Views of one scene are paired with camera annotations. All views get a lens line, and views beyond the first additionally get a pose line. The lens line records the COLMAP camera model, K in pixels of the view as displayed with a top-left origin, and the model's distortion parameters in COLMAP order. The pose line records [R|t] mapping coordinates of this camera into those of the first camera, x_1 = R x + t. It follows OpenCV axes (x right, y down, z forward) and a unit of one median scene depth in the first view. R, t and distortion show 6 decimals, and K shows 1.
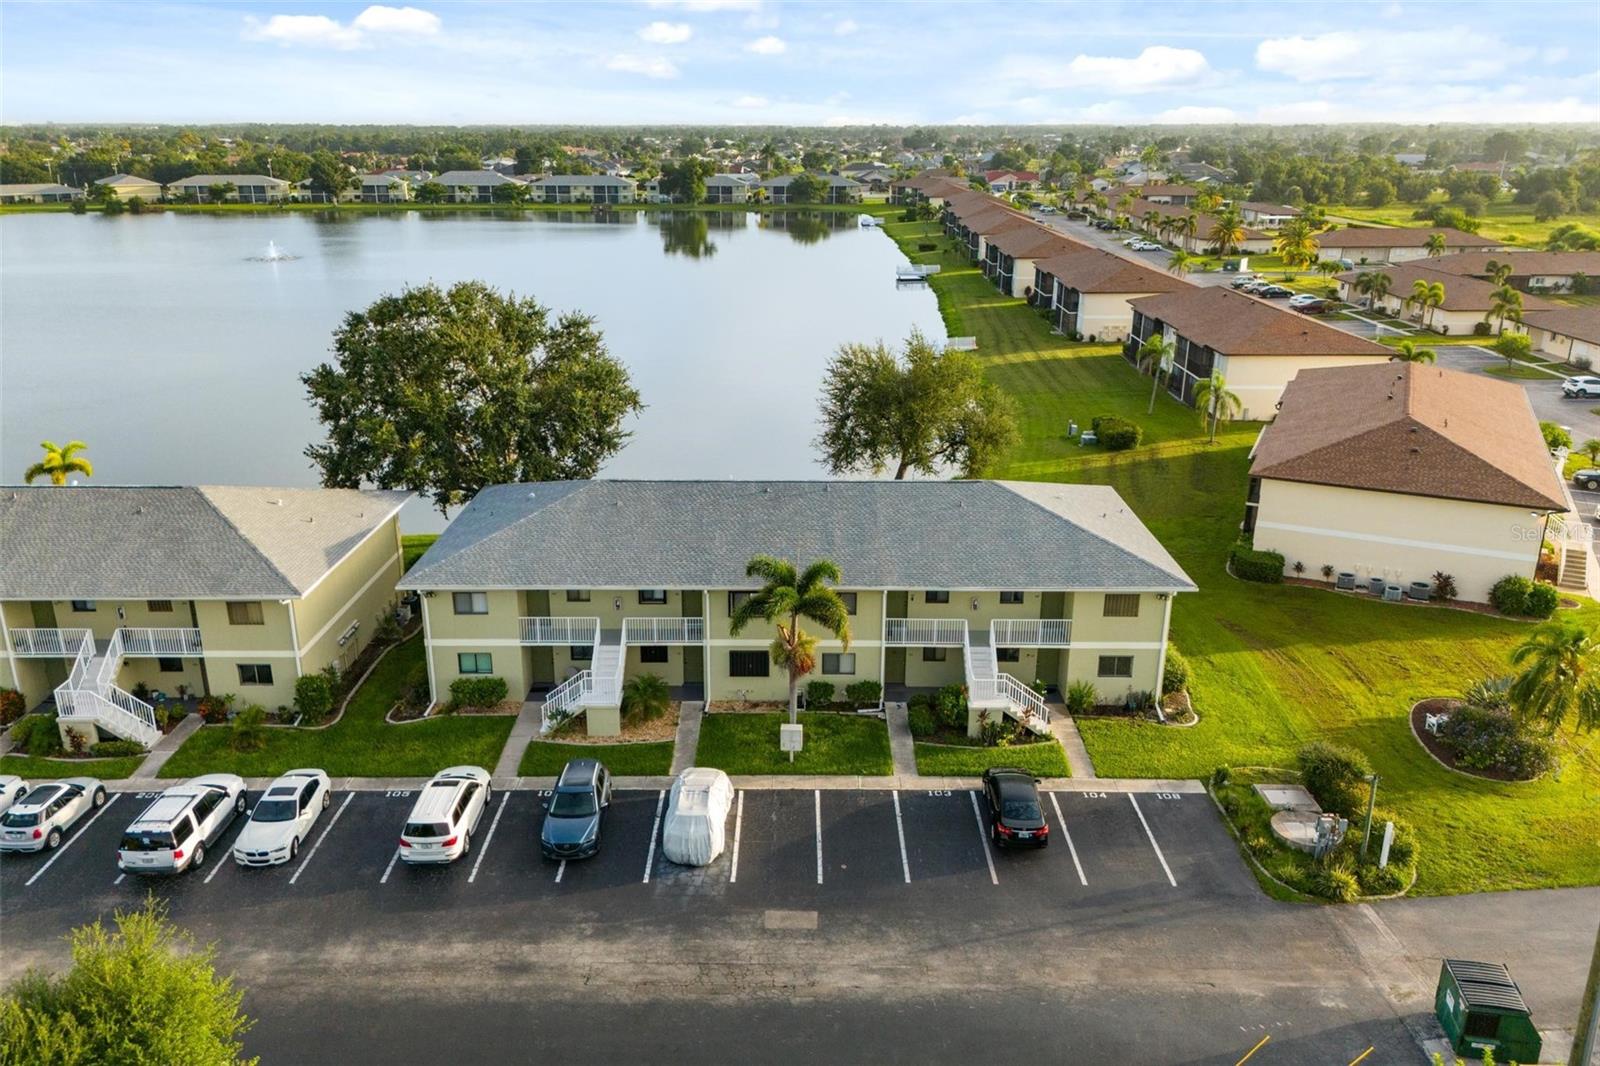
lens RADIAL K [[1159.2, 0, 782.2], [0, 1159.2, 531.5], [0, 0, 1]] dist [0.080524, -0.097091]
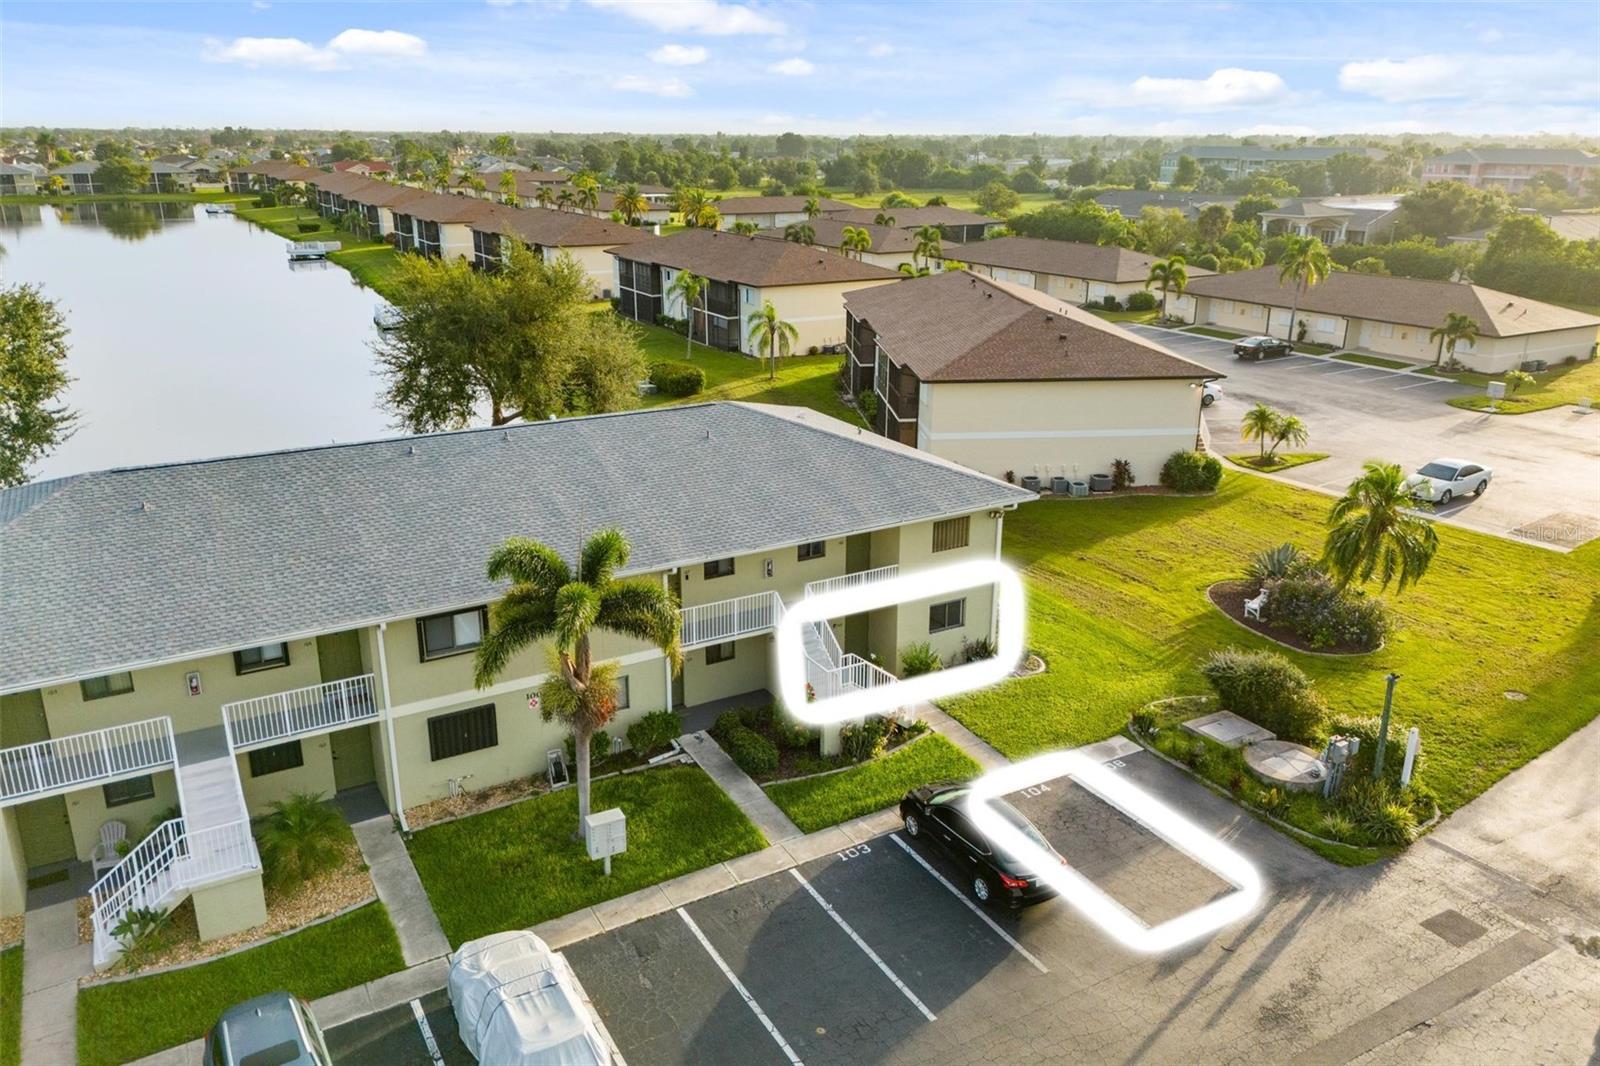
lens RADIAL K [[1159.2, 0, 782.2], [0, 1159.2, 531.5], [0, 0, 1]] dist [0.080524, -0.097091]
pose [[0.862025, -0.159532, 0.481106, -0.158690], [0.160501, 0.986247, 0.039456, 0.014189], [-0.480784, 0.043206, 0.875774, 0.384093]]
